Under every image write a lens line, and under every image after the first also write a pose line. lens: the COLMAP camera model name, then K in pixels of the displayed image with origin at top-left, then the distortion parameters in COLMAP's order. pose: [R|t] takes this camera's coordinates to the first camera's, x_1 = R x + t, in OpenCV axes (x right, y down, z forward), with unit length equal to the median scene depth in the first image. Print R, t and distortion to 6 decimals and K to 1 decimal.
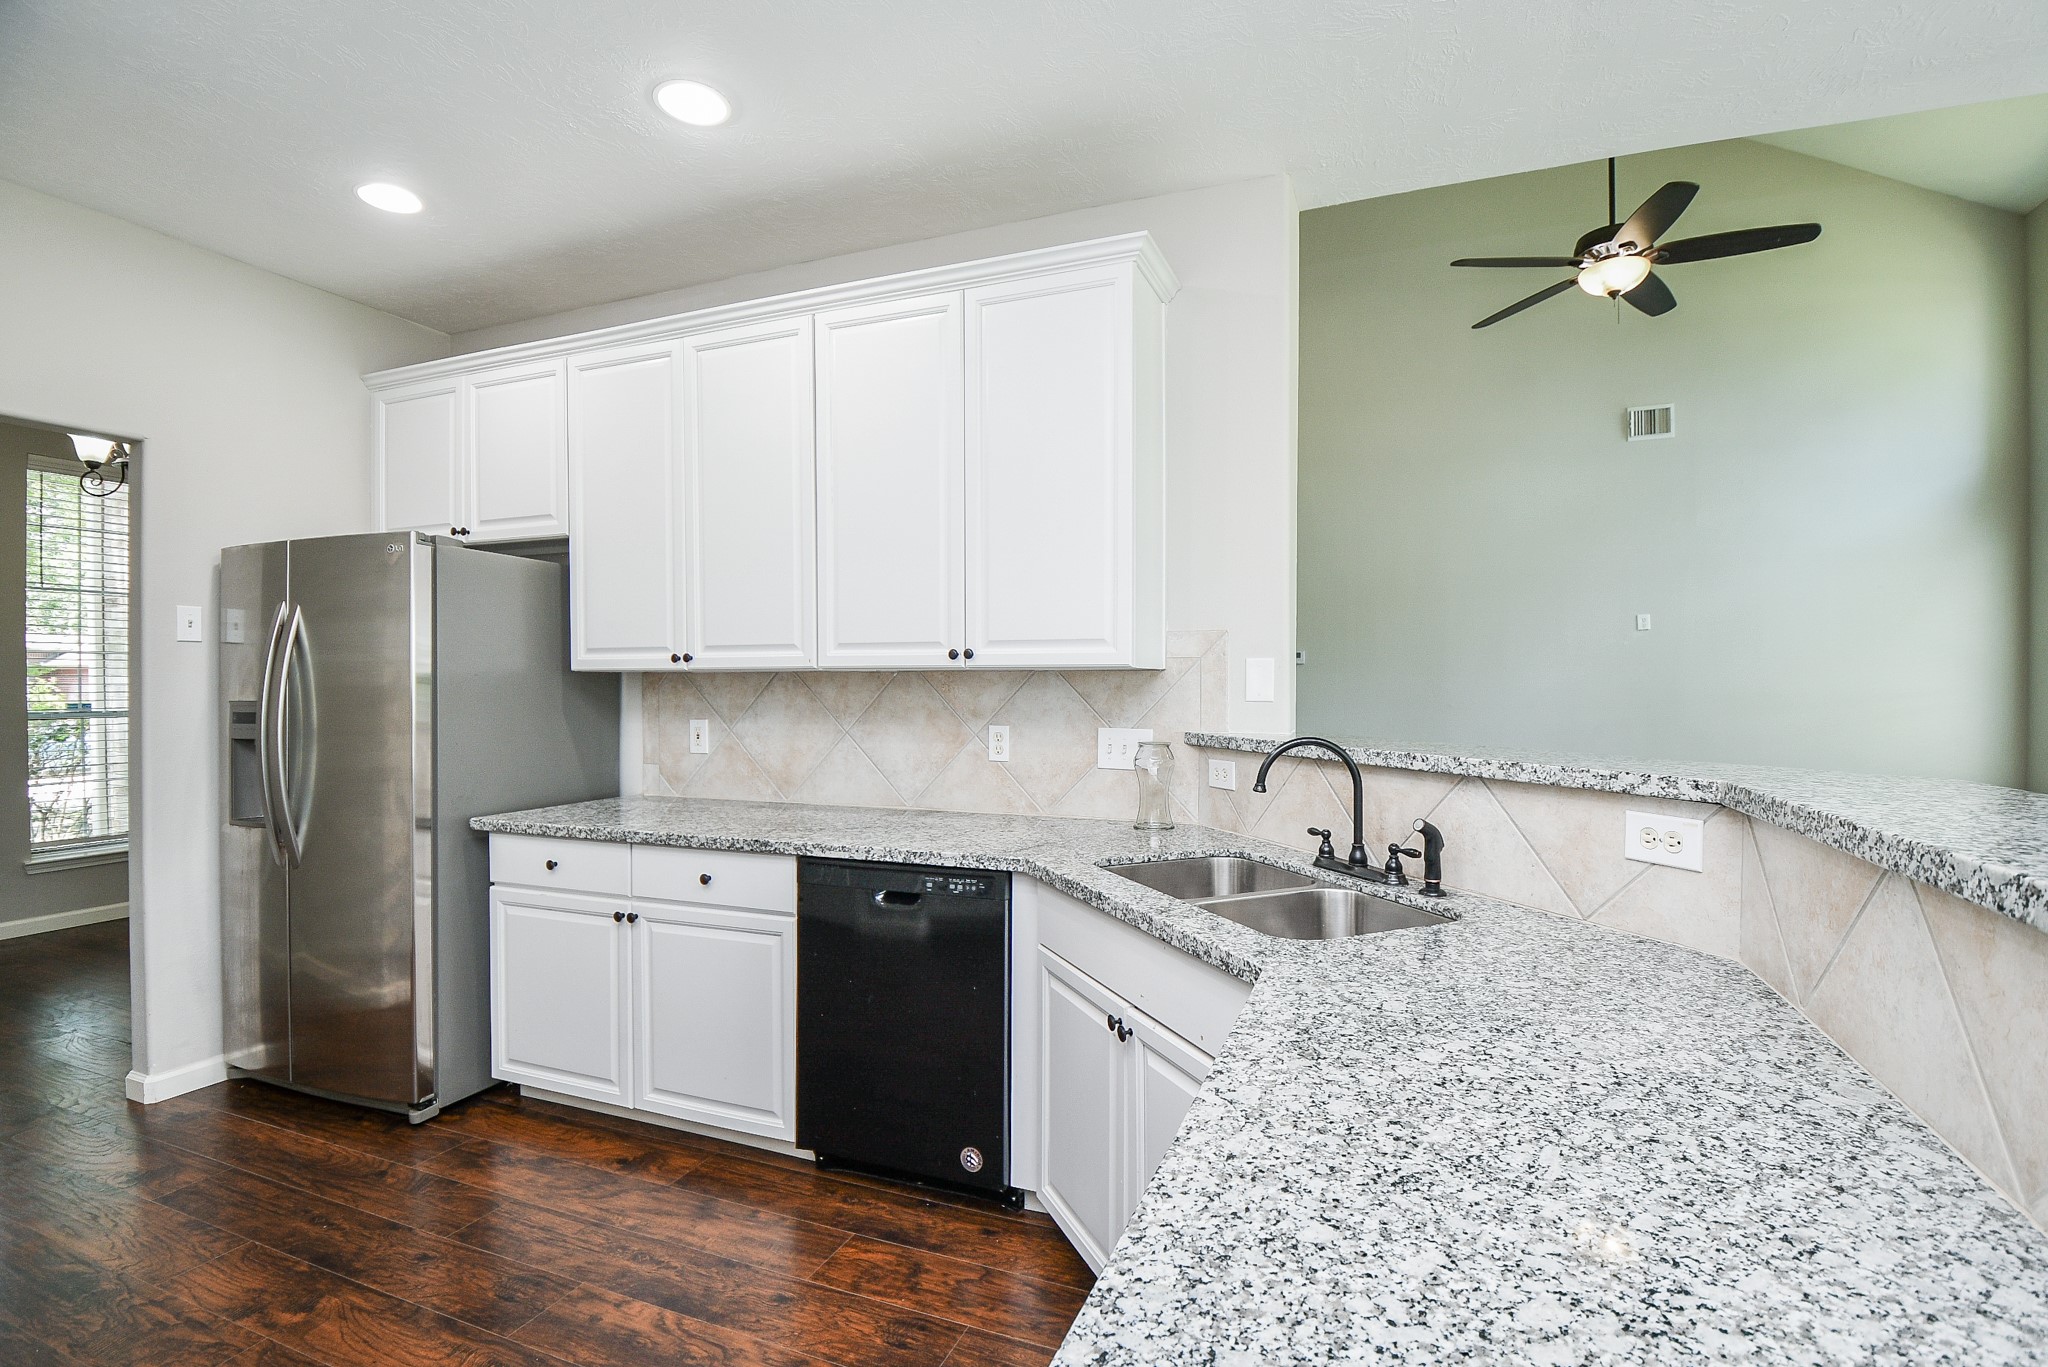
lens RADIAL K [[907.3, 0, 1065.1], [0, 907.3, 695.5], [0, 0, 1]] dist [0.004664, -0.015216]
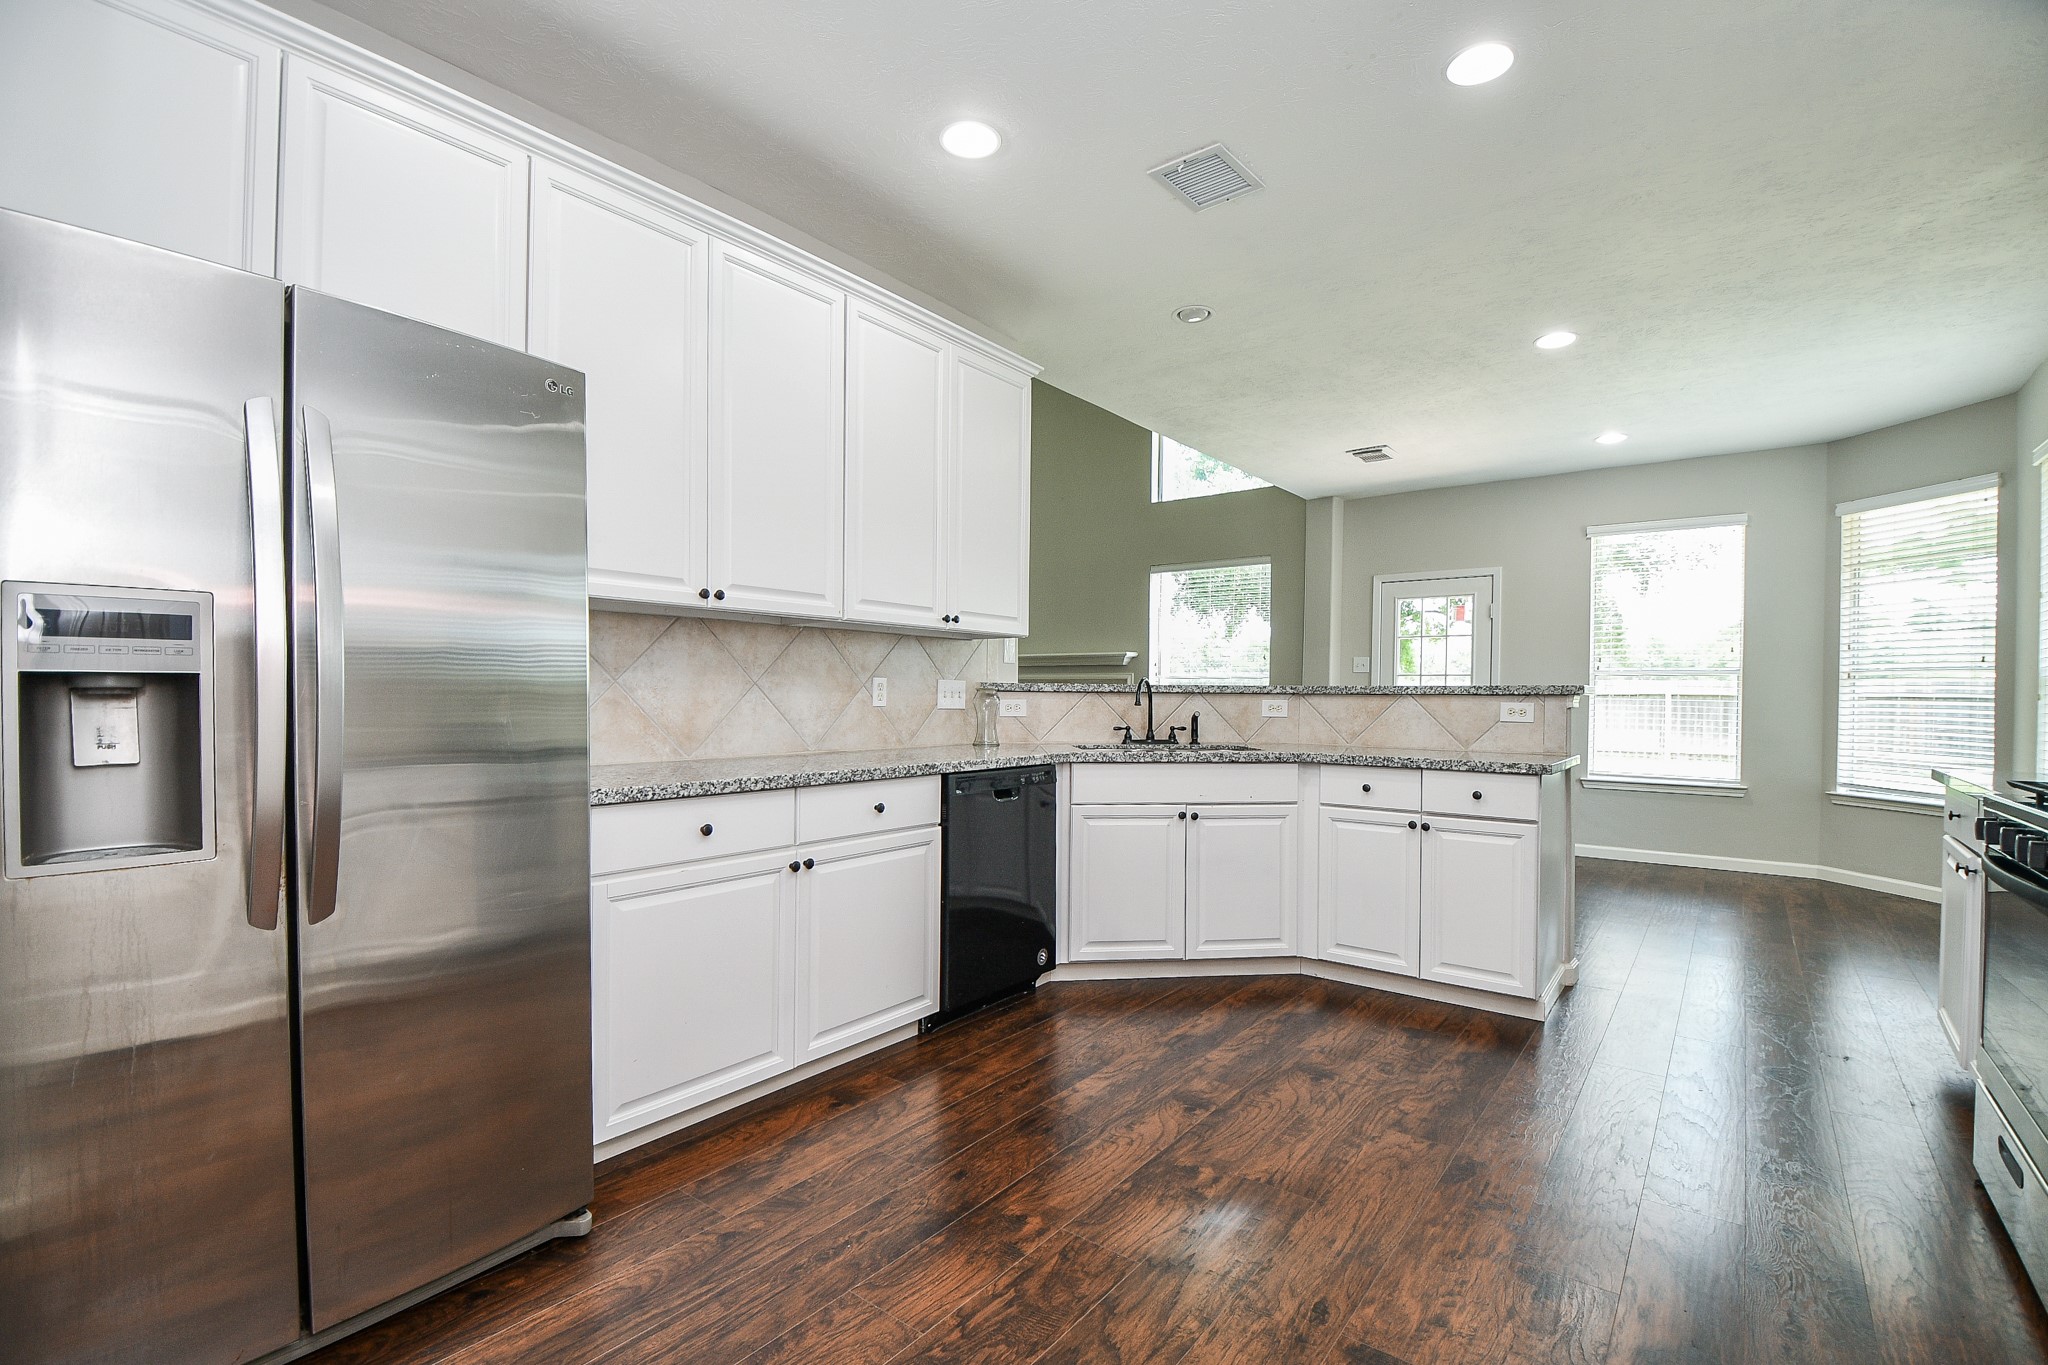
lens RADIAL K [[874.8, 0, 1007.1], [0, 874.8, 713.7], [0, 0, 1]] dist [-0.010995, -0.000039]
pose [[0.329637, -0.017048, 0.943954, -1.233194], [0.003965, 0.999853, 0.016673, 0.068558], [-0.944100, -0.001753, 0.329656, 0.479265]]
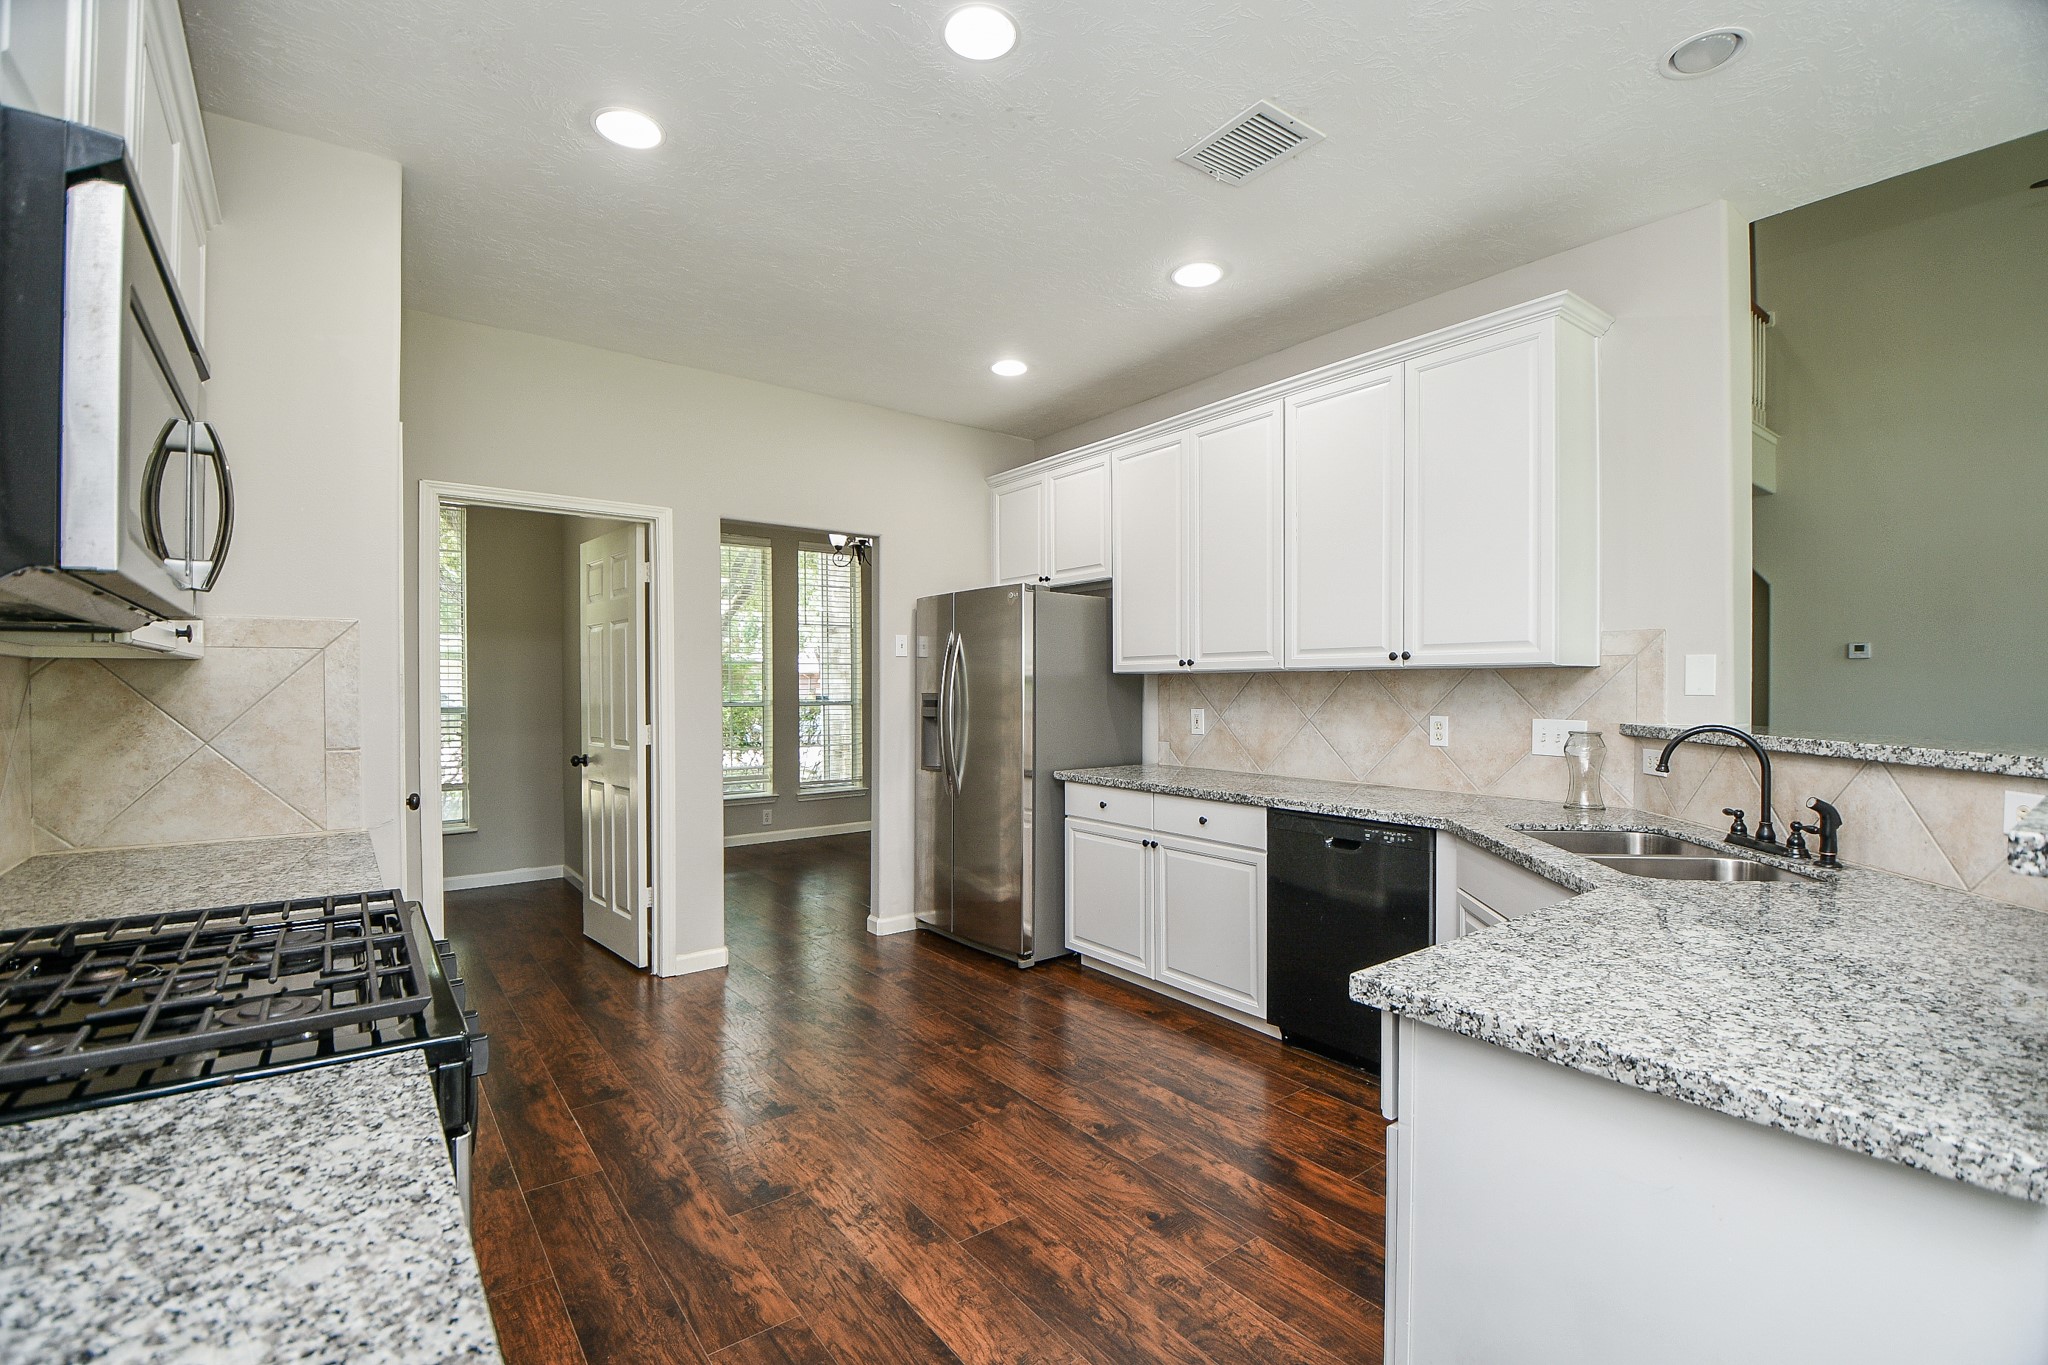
lens RADIAL K [[907.3, 0, 1026.3], [0, 907.3, 695.4], [0, 0, 1]] dist [0.004664, -0.015216]
pose [[0.846053, 0.003811, -0.533085, 0.109774], [-0.004420, 0.999990, 0.000134, 0.009711], [0.533080, 0.002243, 0.846062, -0.306154]]
